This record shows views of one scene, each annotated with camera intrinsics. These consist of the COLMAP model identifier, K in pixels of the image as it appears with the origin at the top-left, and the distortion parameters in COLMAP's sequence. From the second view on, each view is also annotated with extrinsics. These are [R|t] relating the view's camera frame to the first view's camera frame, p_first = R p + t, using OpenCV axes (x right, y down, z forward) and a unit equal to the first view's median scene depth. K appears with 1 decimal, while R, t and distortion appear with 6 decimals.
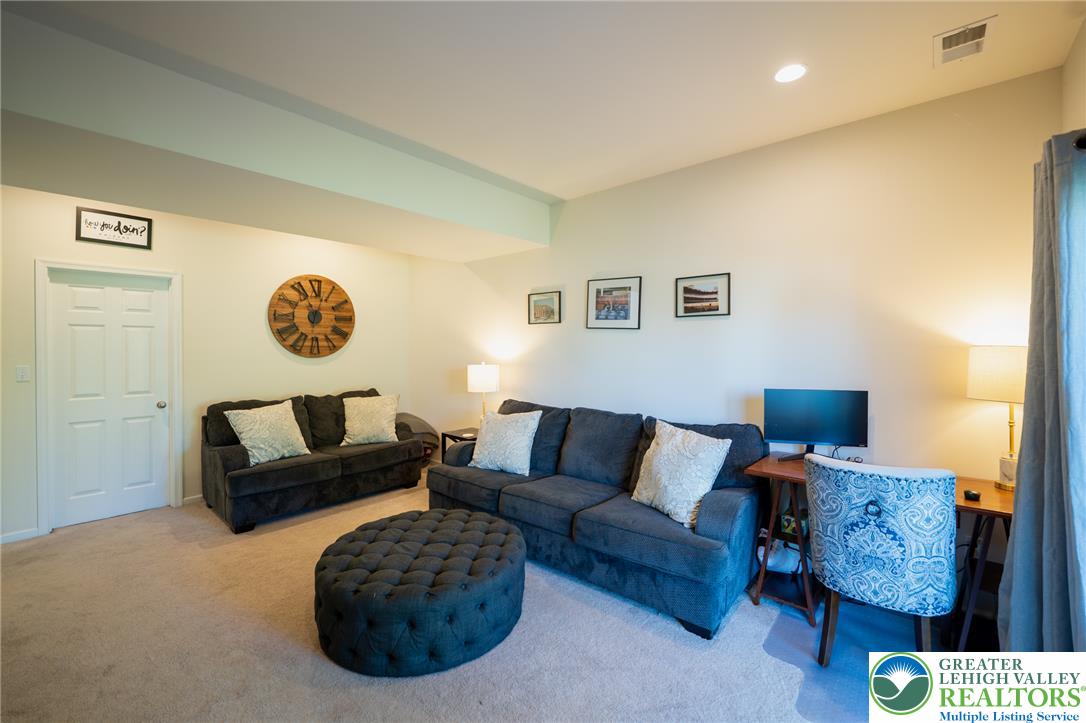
lens RADIAL K [[467.8, 0, 541.3], [0, 467.8, 348.9], [0, 0, 1]] dist [-0.001260, -0.000223]
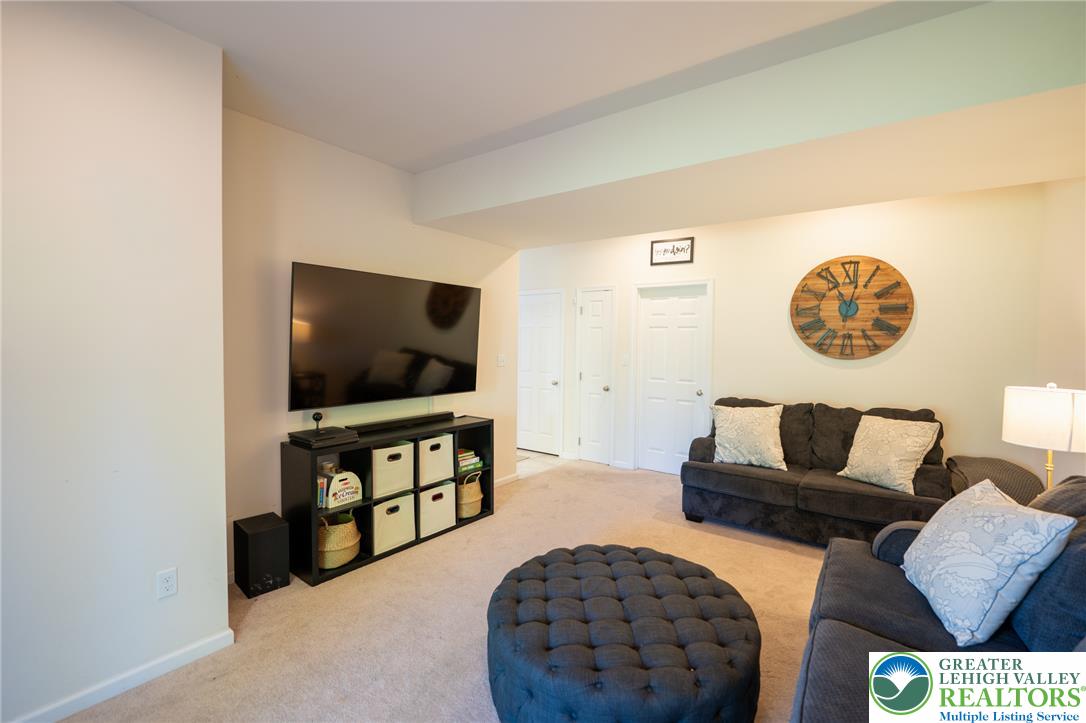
lens RADIAL K [[467.8, 0, 541.3], [0, 467.8, 348.9], [0, 0, 1]] dist [-0.001260, -0.000223]
pose [[0.089375, 0.024874, -0.995687, 0.282503], [-0.014459, 0.999615, 0.023674, -0.011259], [0.995893, 0.012281, 0.089700, 0.427773]]
